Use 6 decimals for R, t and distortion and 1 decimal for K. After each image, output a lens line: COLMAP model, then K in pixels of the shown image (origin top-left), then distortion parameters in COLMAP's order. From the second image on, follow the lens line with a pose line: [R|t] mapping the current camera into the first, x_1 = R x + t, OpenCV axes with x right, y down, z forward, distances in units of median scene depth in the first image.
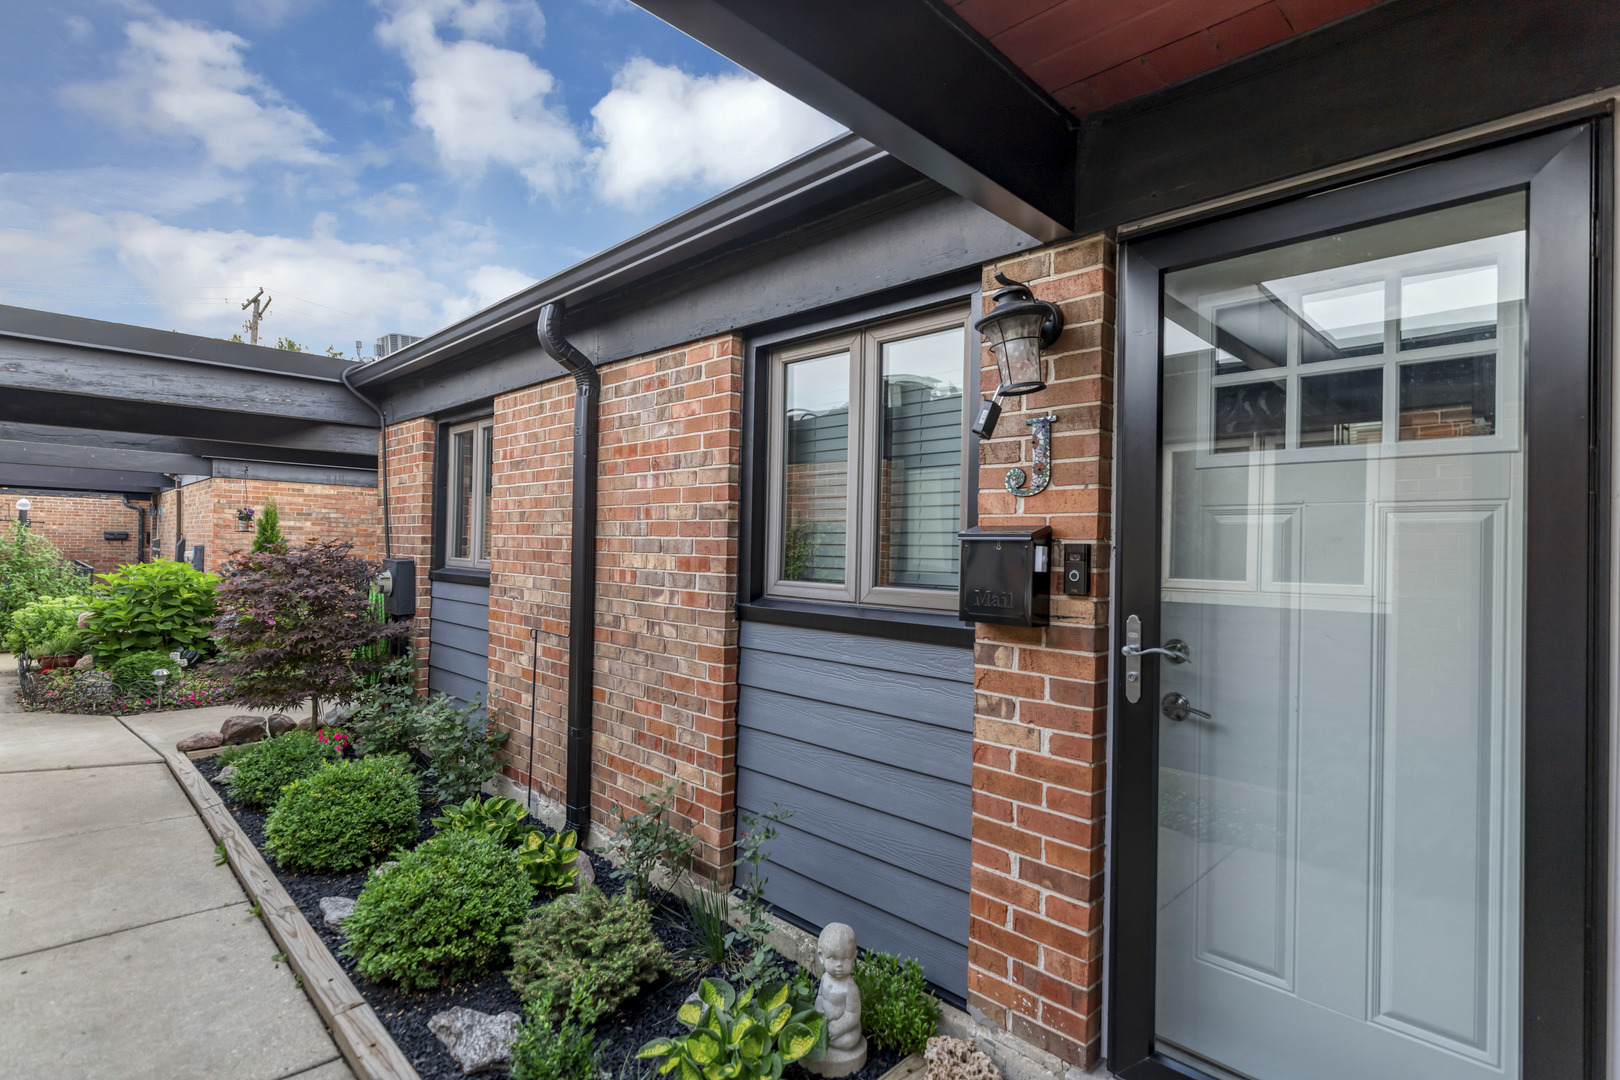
lens RADIAL K [[811.8, 0, 818.1], [0, 811.8, 550.0], [0, 0, 1]] dist [-0.006718, -0.000287]
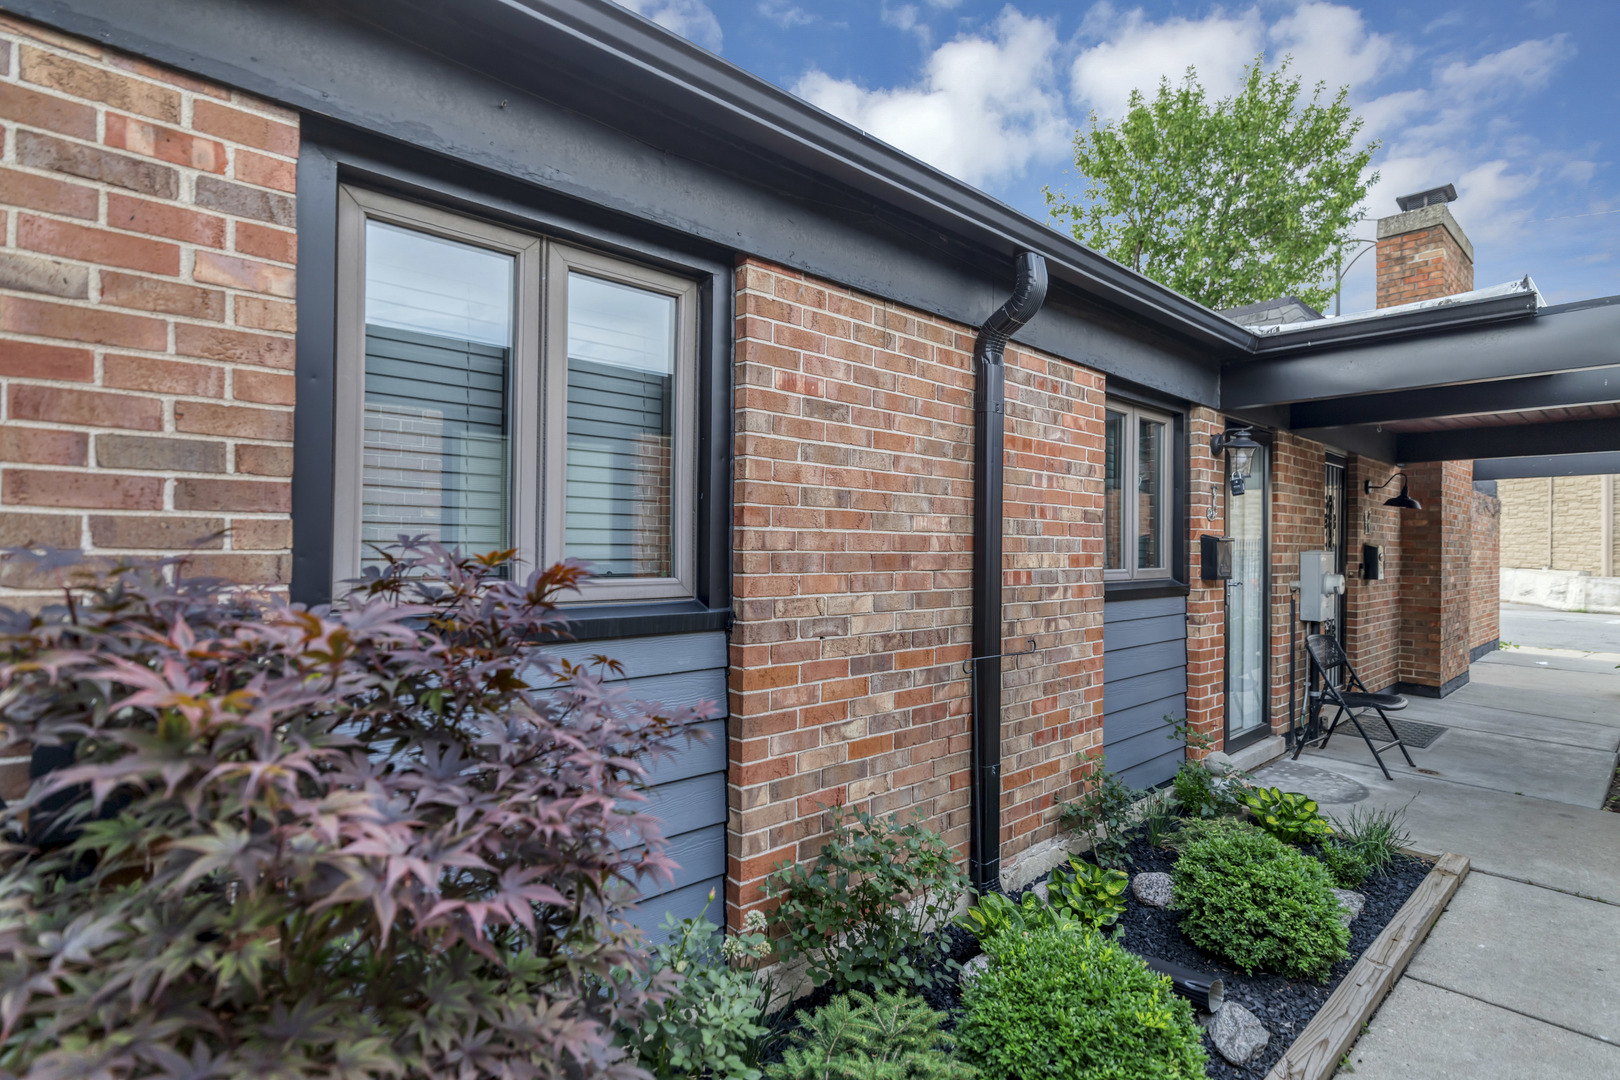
lens RADIAL K [[811.8, 0, 818.1], [0, 811.8, 550.0], [0, 0, 1]] dist [-0.006718, -0.000287]
pose [[0.020171, -0.026495, 0.999445, -1.230638], [-0.008165, 0.999611, 0.026665, -0.023899], [-0.999763, -0.008699, 0.019947, 1.269859]]
